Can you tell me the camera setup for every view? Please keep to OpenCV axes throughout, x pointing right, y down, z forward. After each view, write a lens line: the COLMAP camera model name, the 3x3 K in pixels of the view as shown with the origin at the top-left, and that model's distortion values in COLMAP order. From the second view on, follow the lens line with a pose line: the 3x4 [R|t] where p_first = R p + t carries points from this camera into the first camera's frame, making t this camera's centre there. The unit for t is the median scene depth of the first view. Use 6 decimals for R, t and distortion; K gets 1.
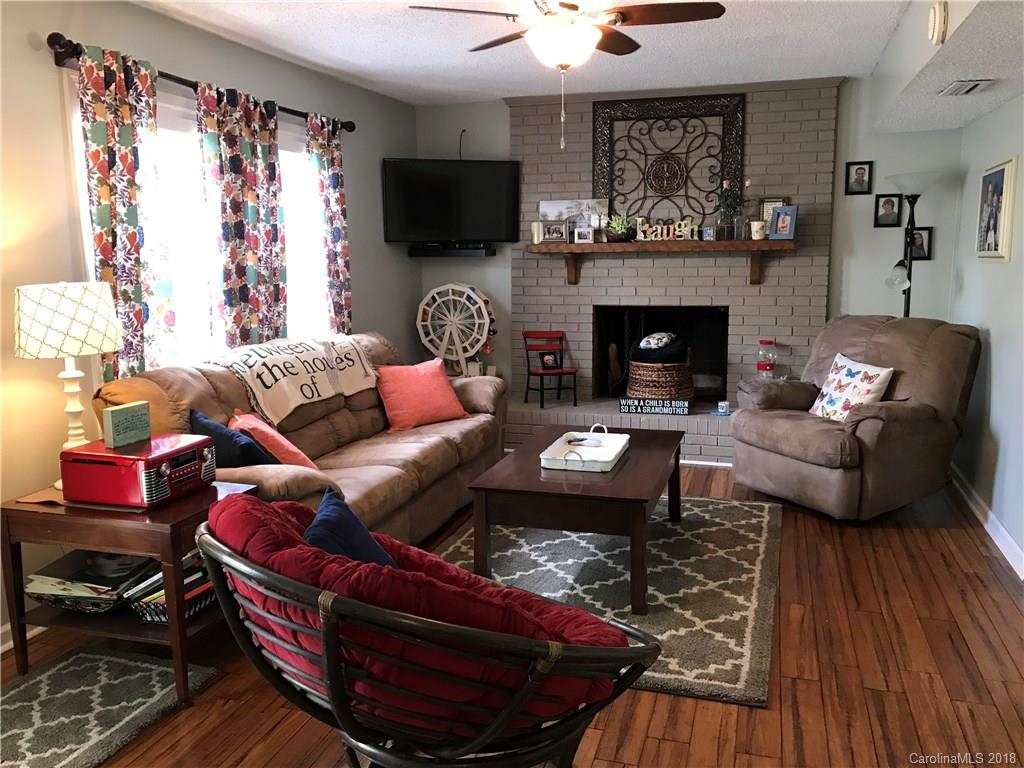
lens RADIAL K [[853.3, 0, 512.8], [0, 853.3, 379.8], [0, 0, 1]] dist [0.051078, -0.040530]
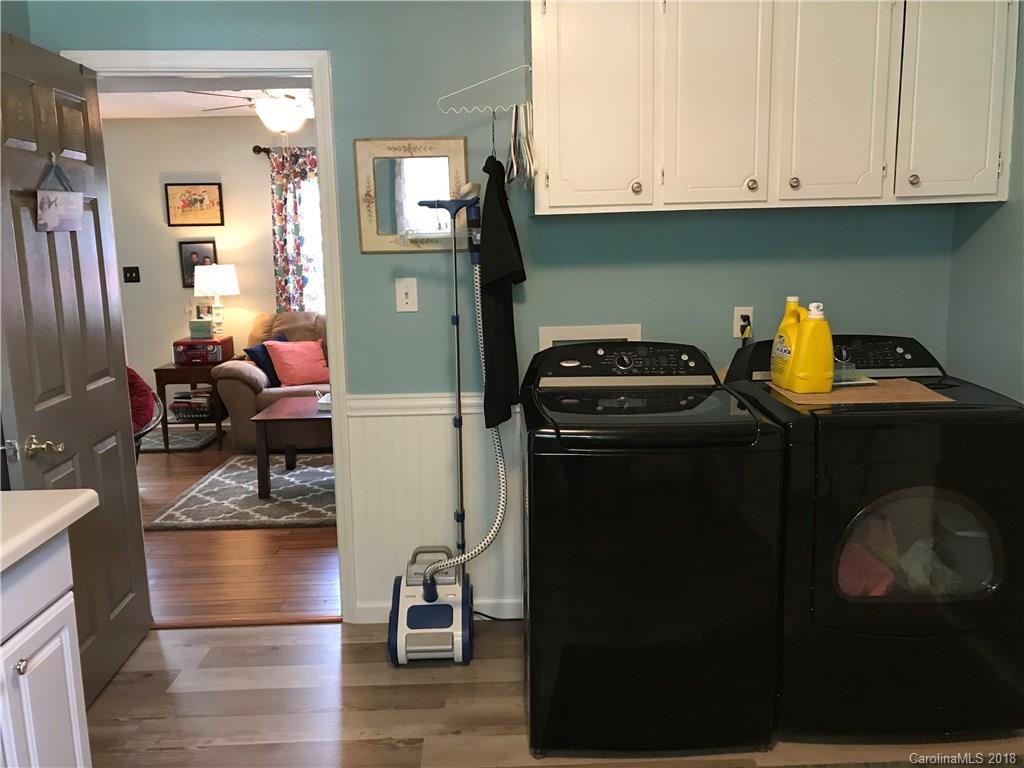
lens RADIAL K [[853.3, 0, 511.0], [0, 853.3, 384.6], [0, 0, 1]] dist [0.051078, -0.040530]
pose [[0.318185, 0.165091, -0.933543, 1.599139], [-0.133365, 0.982723, 0.128333, -0.165709], [0.938601, 0.083668, 0.334705, 0.860880]]
